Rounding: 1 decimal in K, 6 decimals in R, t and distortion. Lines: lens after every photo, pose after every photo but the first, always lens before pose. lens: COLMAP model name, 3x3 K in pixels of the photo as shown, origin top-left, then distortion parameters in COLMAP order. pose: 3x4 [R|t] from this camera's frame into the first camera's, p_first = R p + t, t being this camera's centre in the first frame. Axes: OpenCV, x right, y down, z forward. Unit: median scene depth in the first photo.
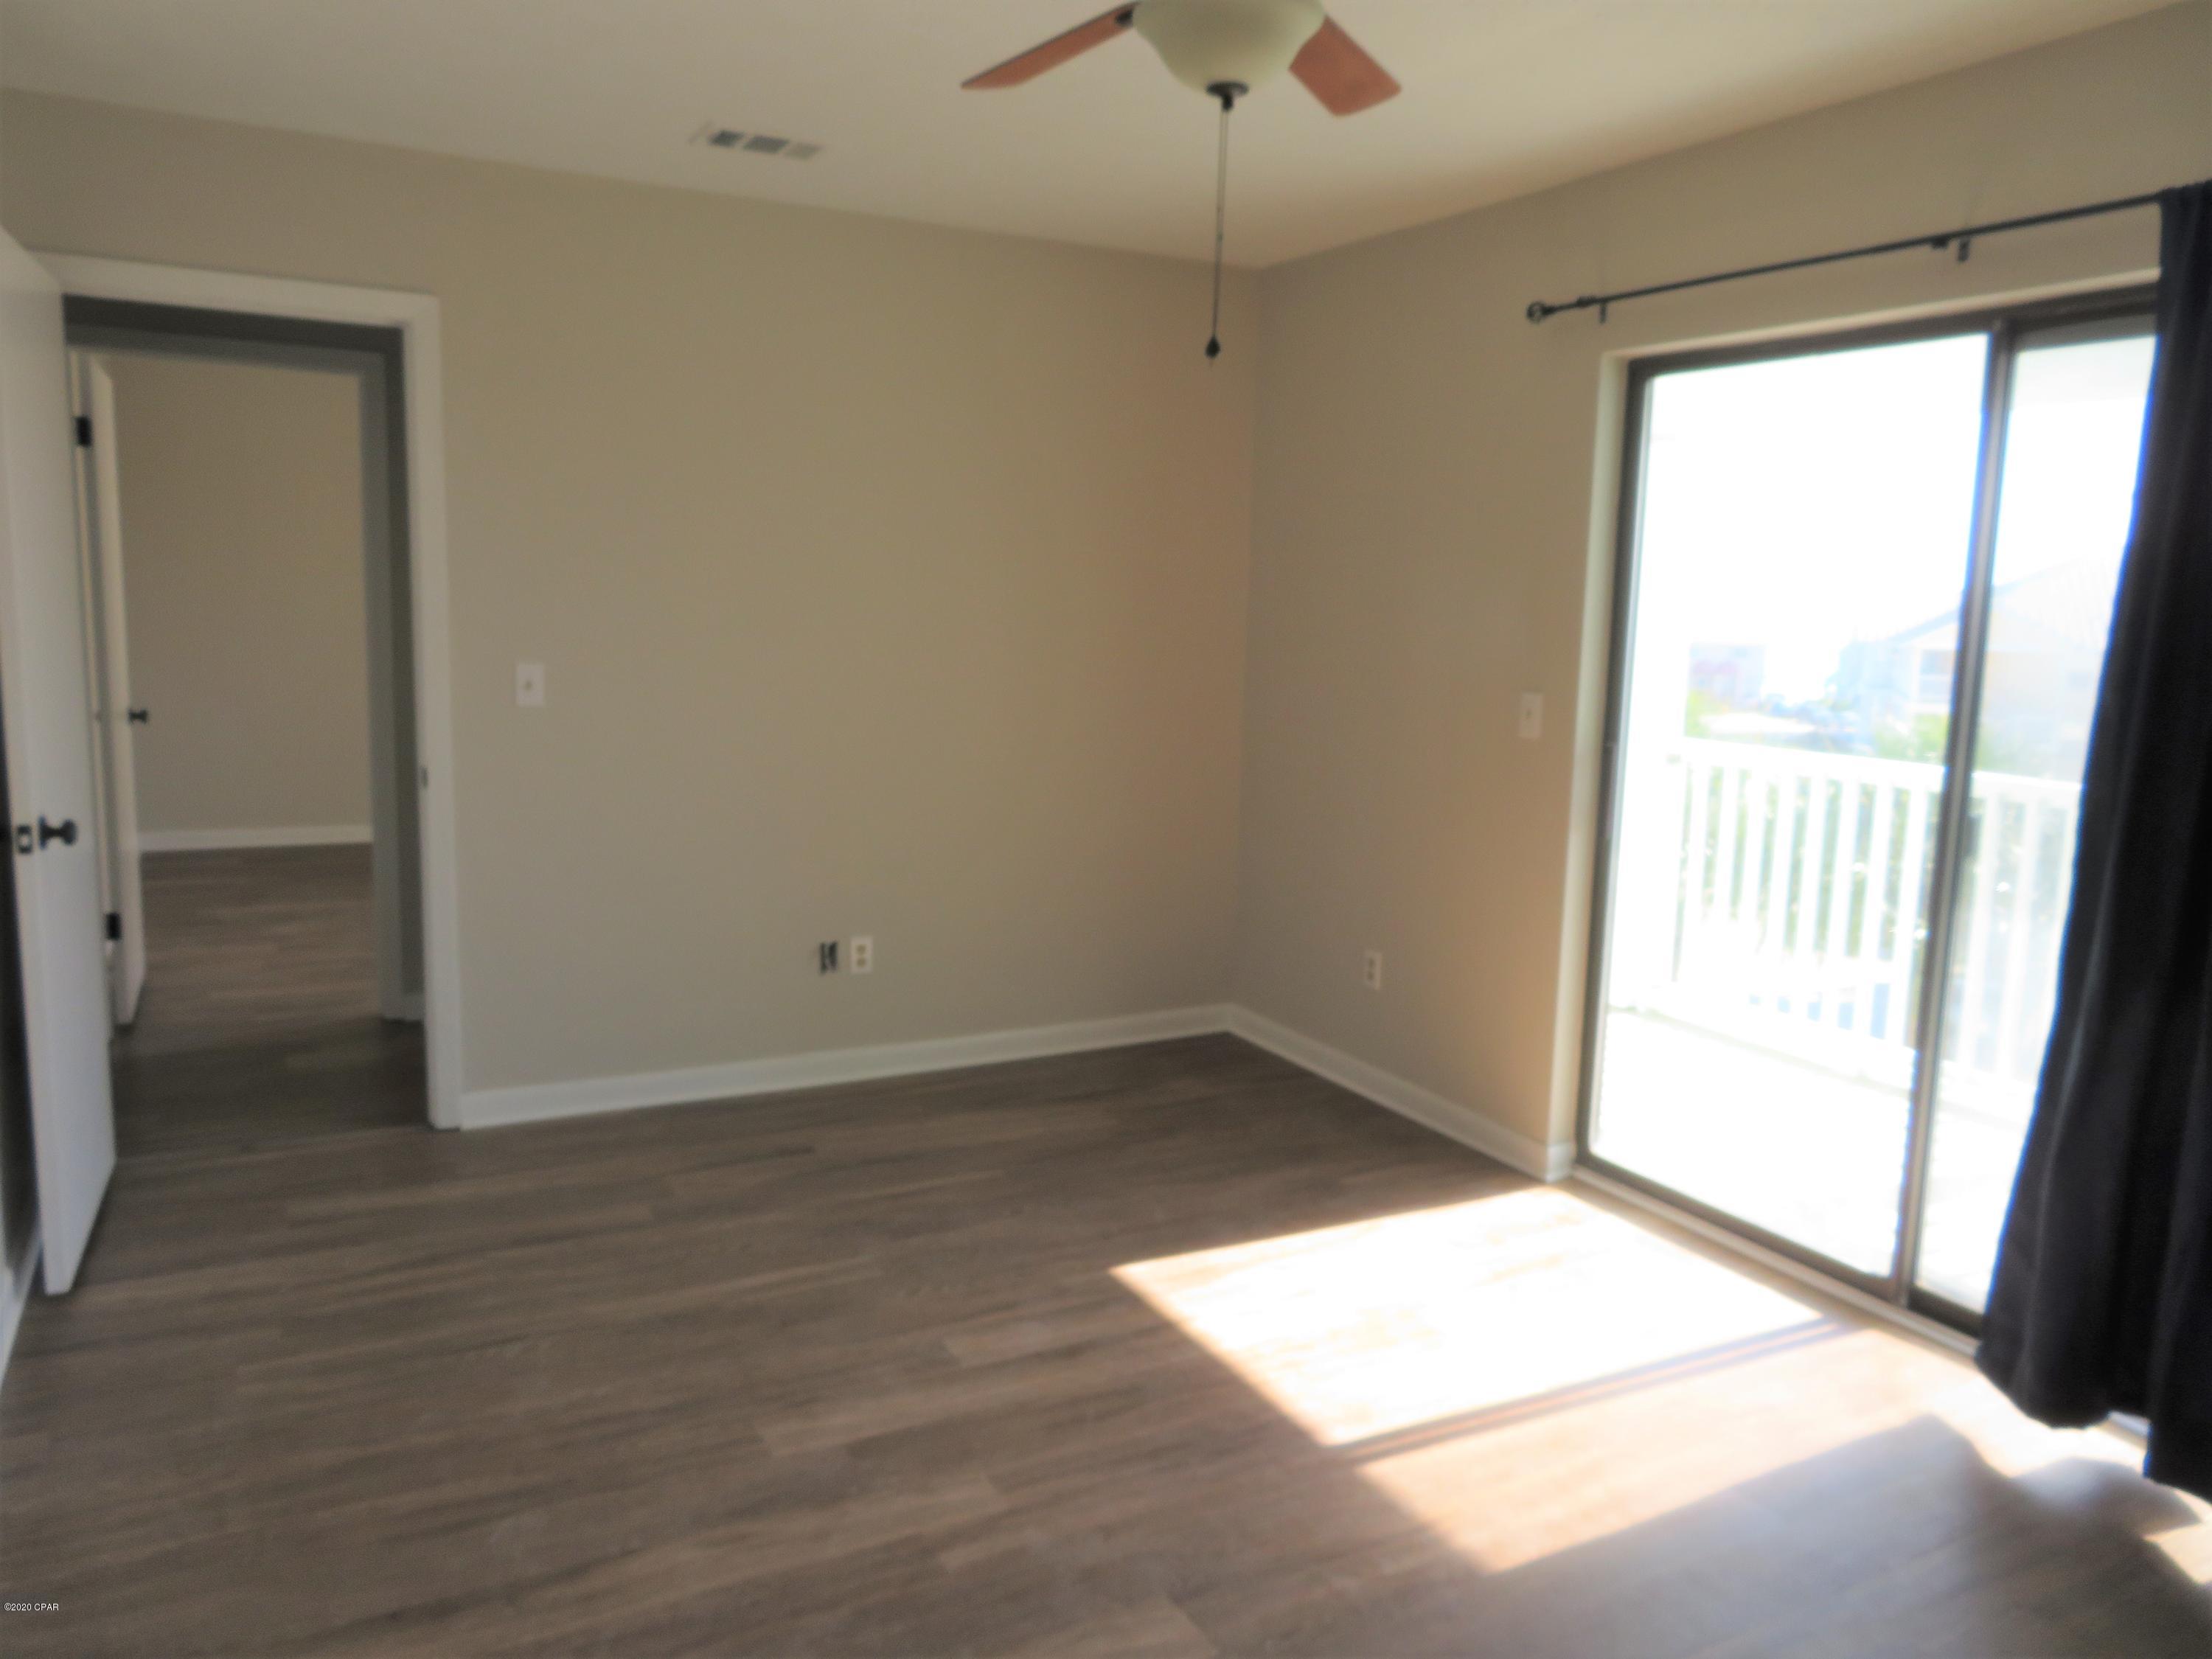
lens RADIAL K [[1619.7, 0, 1110.1], [0, 1619.7, 824.3], [0, 0, 1]] dist [-0.004187, 0.003103]
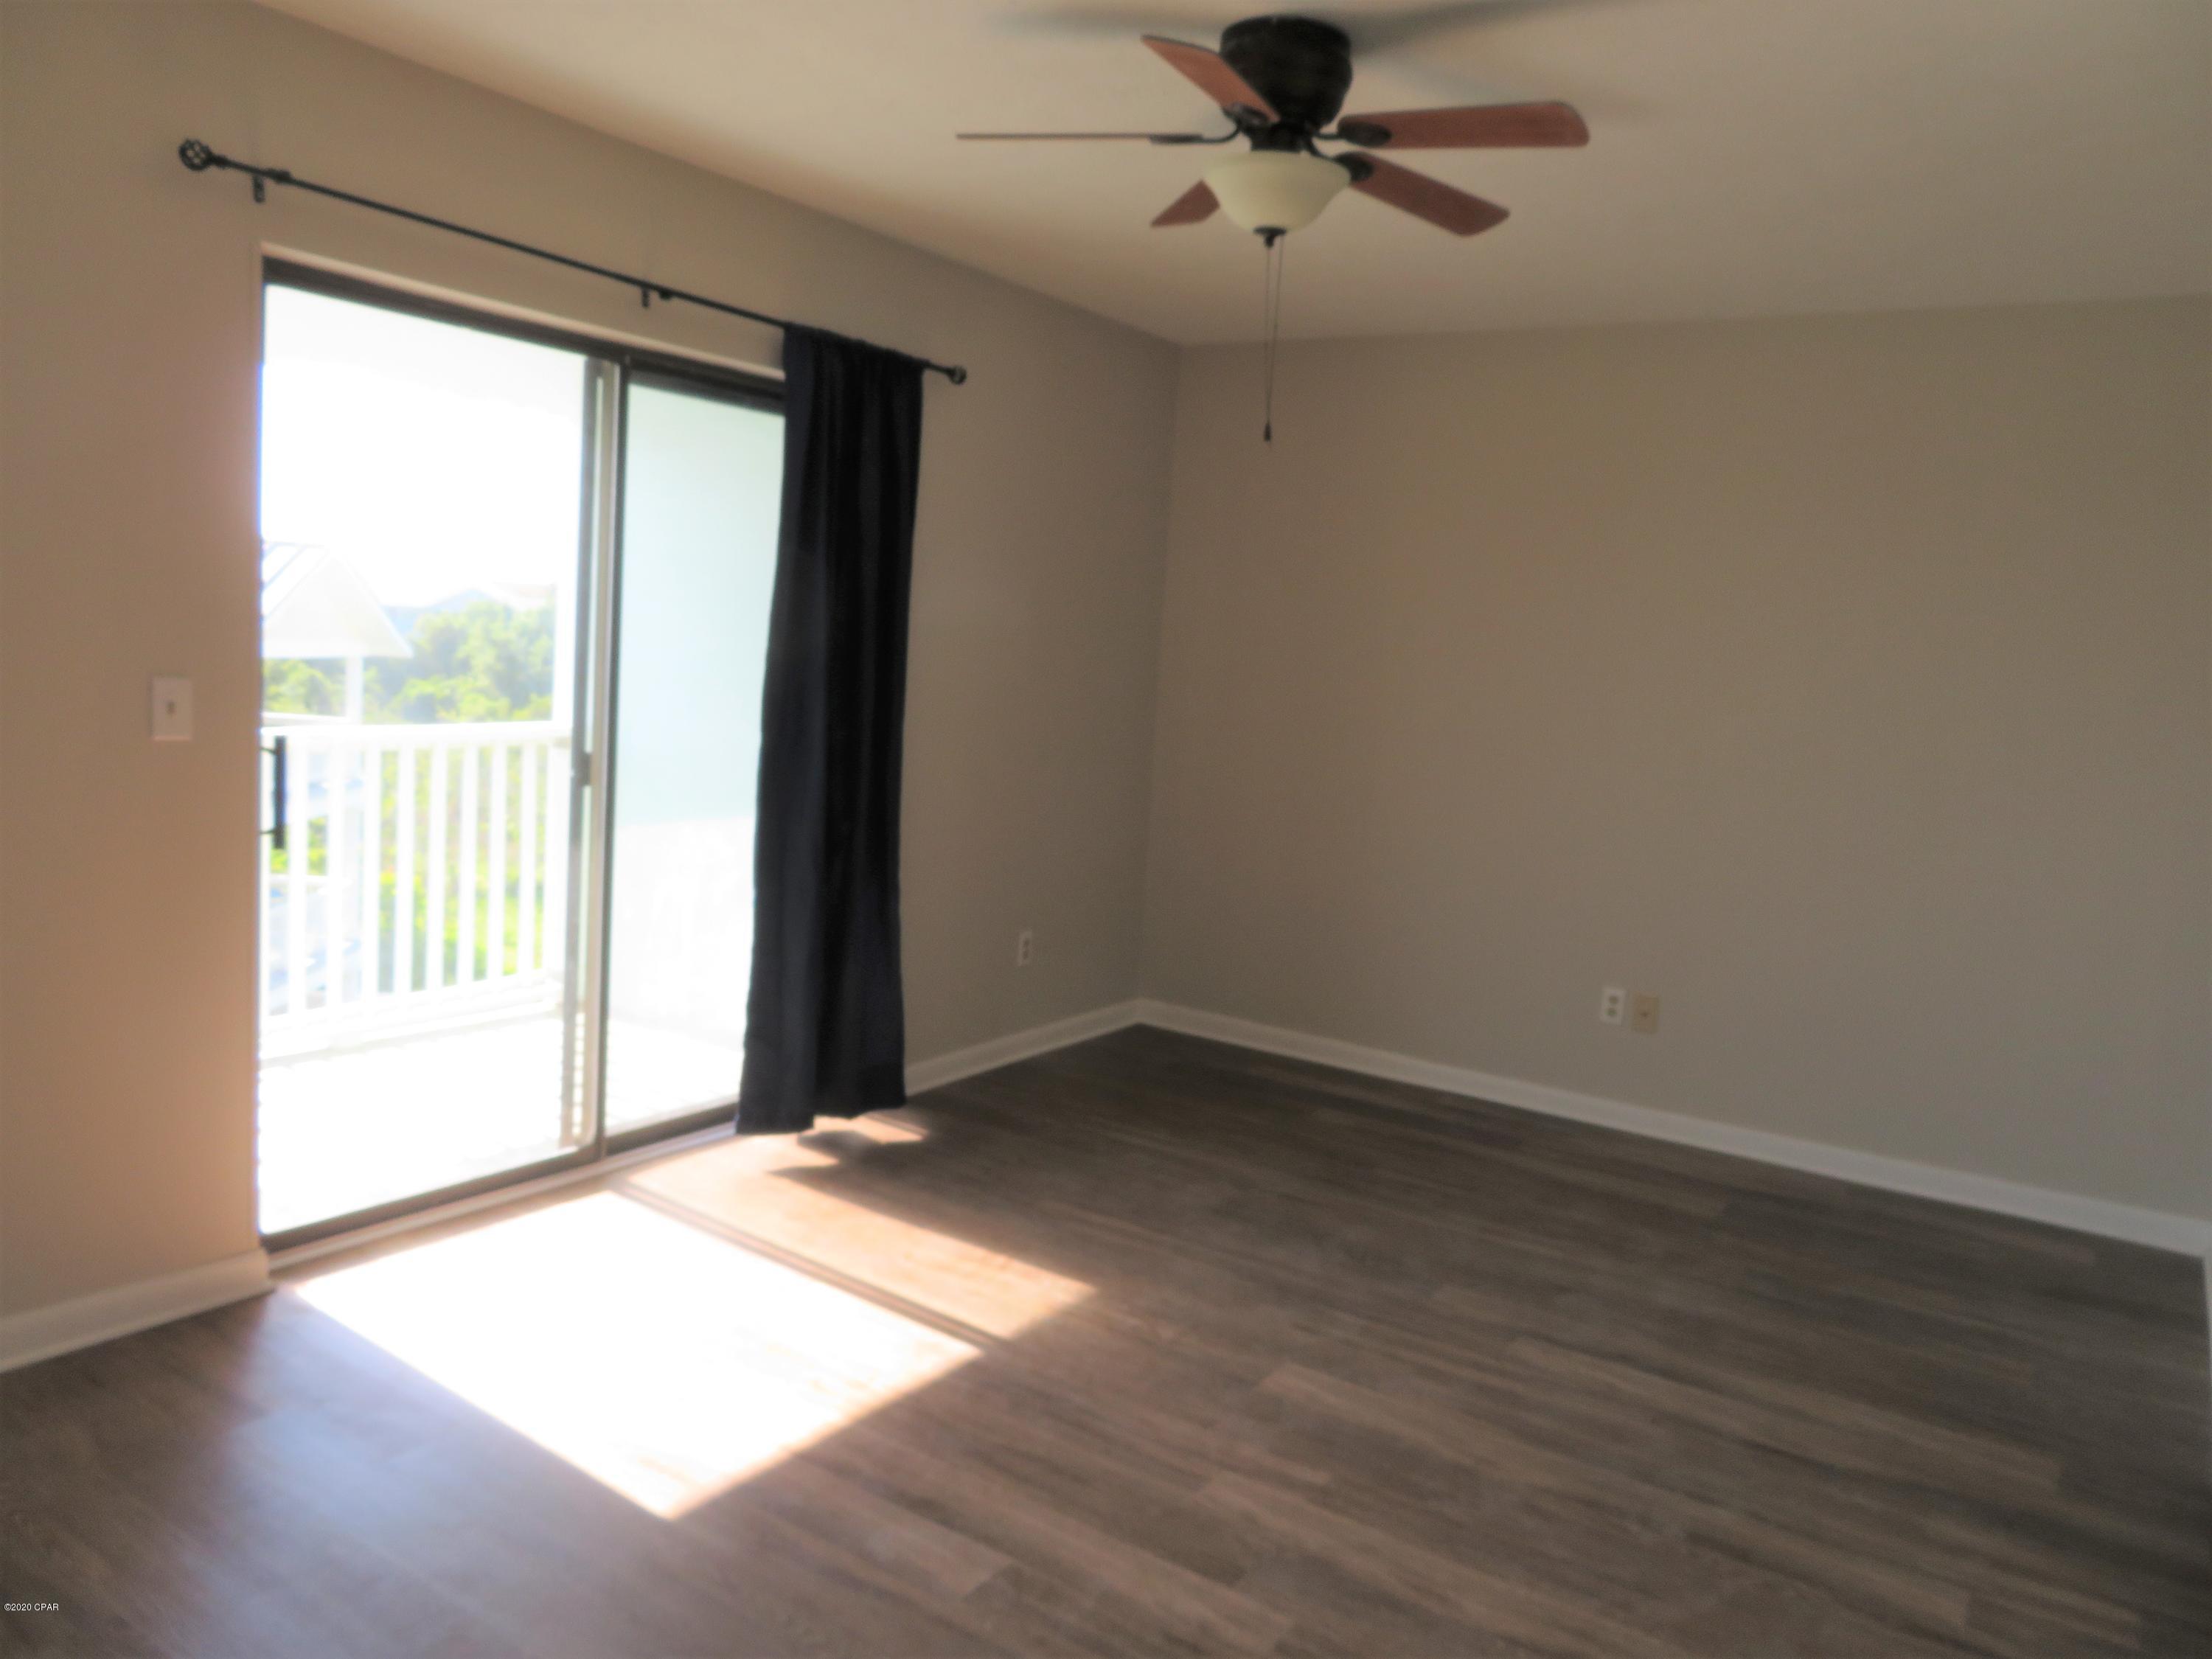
lens RADIAL K [[1619.7, 0, 1110.1], [0, 1619.7, 824.3], [0, 0, 1]] dist [-0.004187, 0.003103]
pose [[-0.481720, -0.154623, 0.862576, -0.876148], [0.047606, 0.978240, 0.201943, -0.218213], [-0.875031, 0.138344, -0.463877, 1.485371]]
